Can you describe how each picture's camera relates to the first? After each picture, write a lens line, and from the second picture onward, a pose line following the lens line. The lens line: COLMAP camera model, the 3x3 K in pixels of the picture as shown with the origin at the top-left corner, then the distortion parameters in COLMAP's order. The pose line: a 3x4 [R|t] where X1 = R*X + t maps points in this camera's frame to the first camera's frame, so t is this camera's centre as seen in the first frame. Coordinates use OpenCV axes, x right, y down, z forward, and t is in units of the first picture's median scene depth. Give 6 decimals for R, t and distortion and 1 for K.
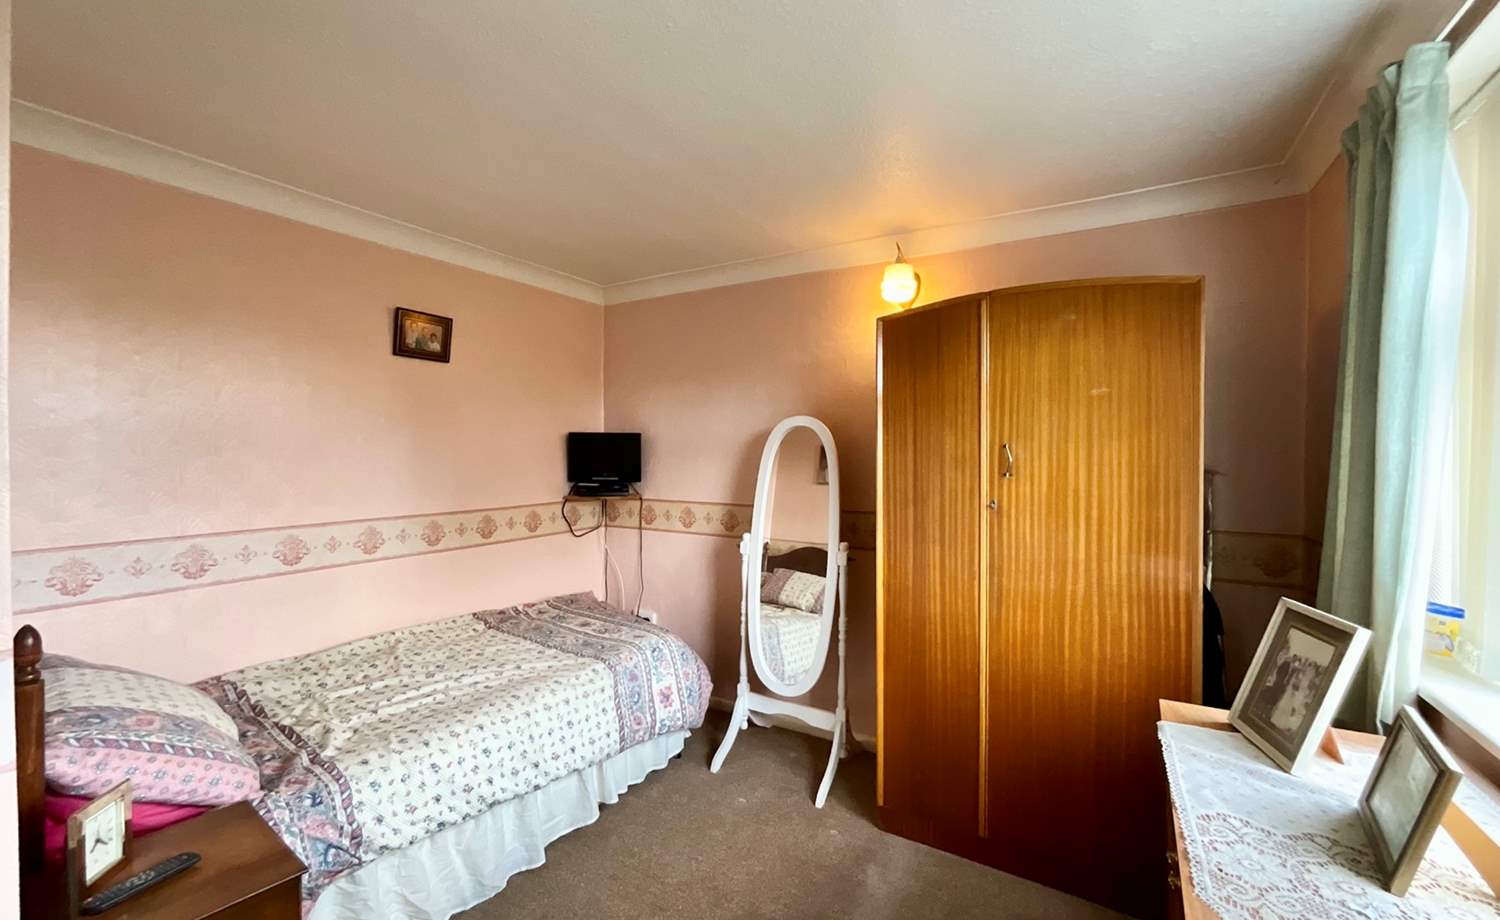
lens RADIAL K [[612.4, 0, 747.6], [0, 612.4, 458.8], [0, 0, 1]] dist [-0.001969, -0.000428]
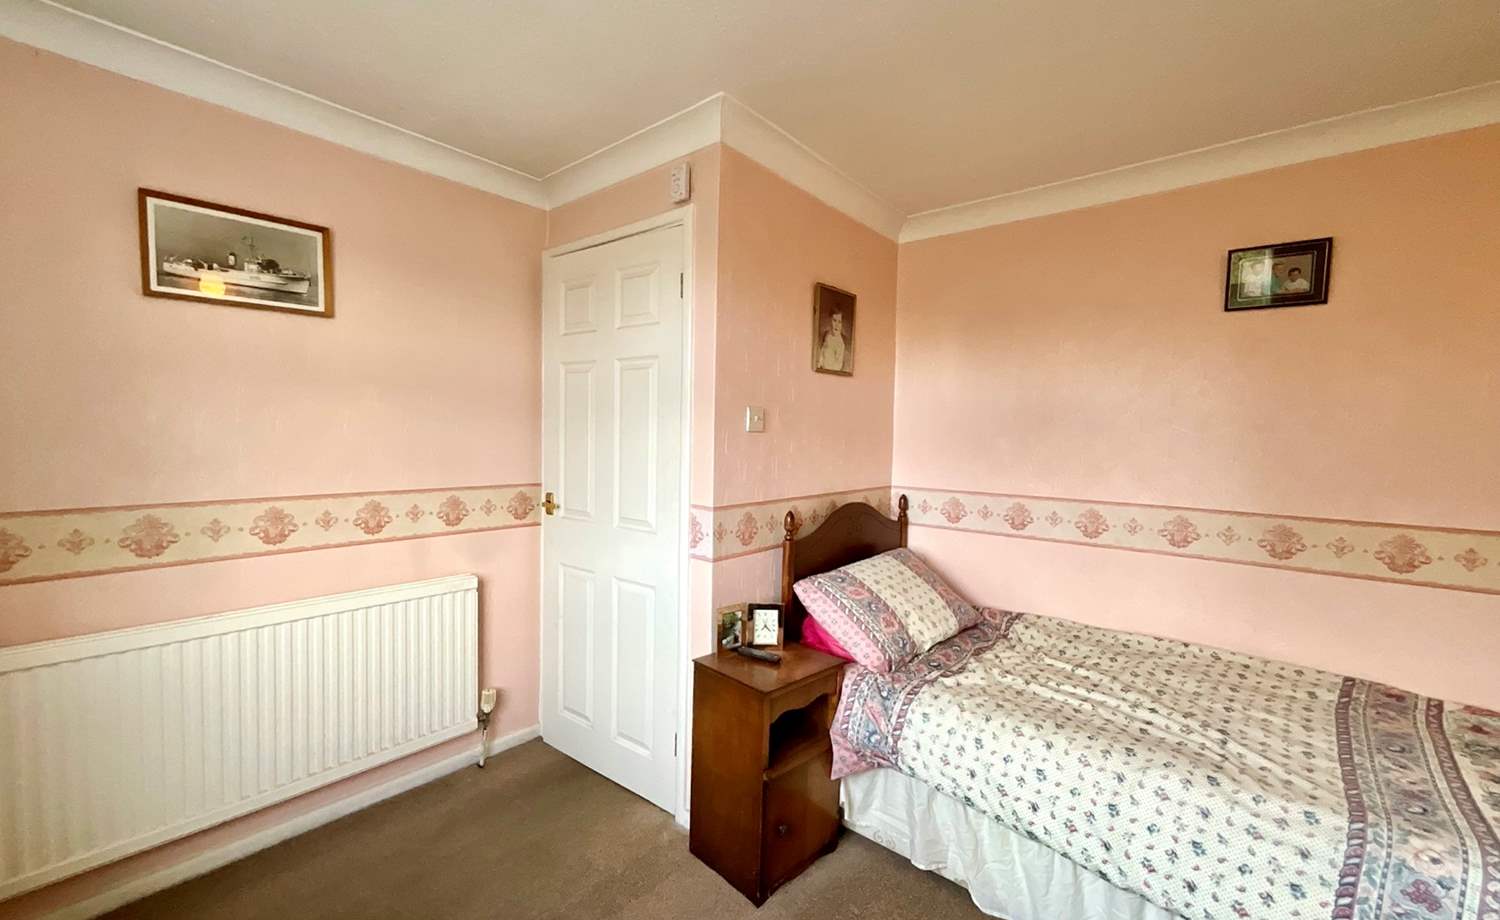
lens RADIAL K [[612.4, 0, 747.6], [0, 612.4, 458.8], [0, 0, 1]] dist [-0.001969, -0.000428]
pose [[-0.159415, 0.036450, -0.986539, 0.397600], [-0.033767, 0.998532, 0.042350, 0.015296], [0.986634, 0.040064, -0.157950, 0.611963]]
